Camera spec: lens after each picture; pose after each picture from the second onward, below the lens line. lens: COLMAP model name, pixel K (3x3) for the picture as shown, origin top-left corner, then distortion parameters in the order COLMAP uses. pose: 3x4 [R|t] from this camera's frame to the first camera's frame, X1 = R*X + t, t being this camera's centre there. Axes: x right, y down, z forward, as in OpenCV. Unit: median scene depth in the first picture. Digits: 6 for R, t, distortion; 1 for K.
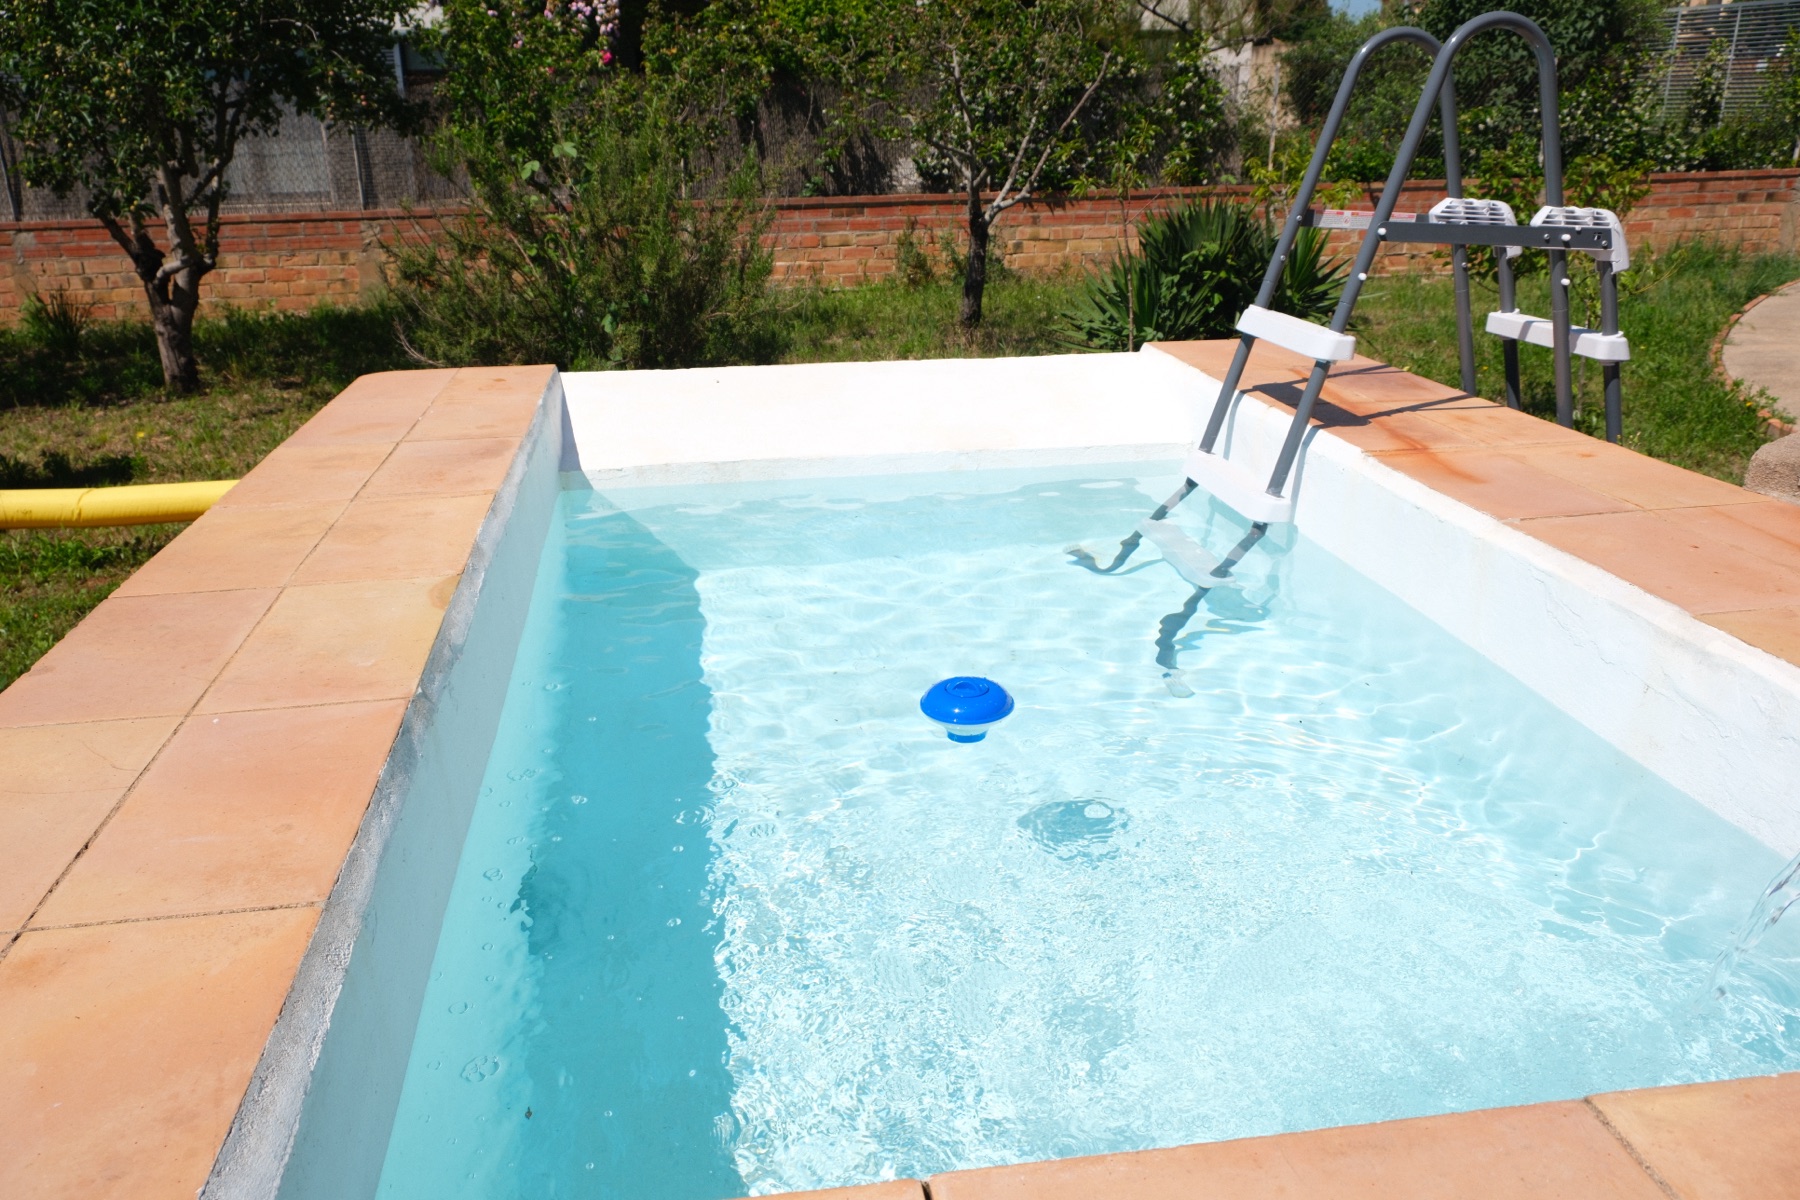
lens RADIAL K [[1391.9, 0, 900.0], [0, 1391.9, 600.0], [0, 0, 1]] dist [-0.030460, 0.004771]
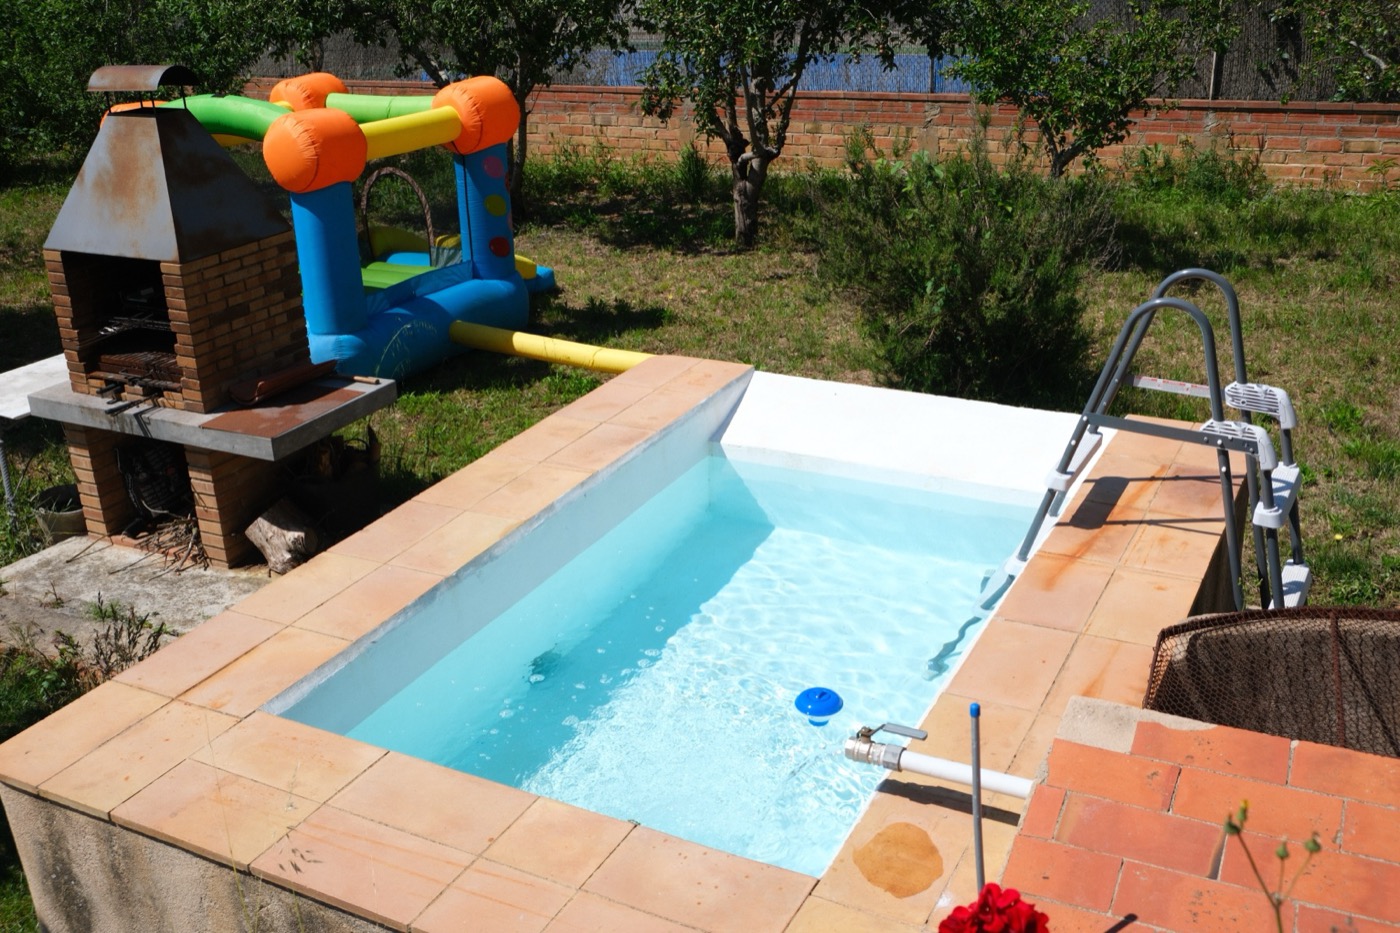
lens RADIAL K [[1416.3, 0, 700.0], [0, 1416.3, 466.5], [0, 0, 1]] dist [-0.002398, 0.015213]
pose [[0.806919, 0.211098, -0.551651, 0.257685], [-0.176238, 0.977459, 0.116251, -0.092696], [0.563757, 0.003417, 0.825934, -0.170218]]
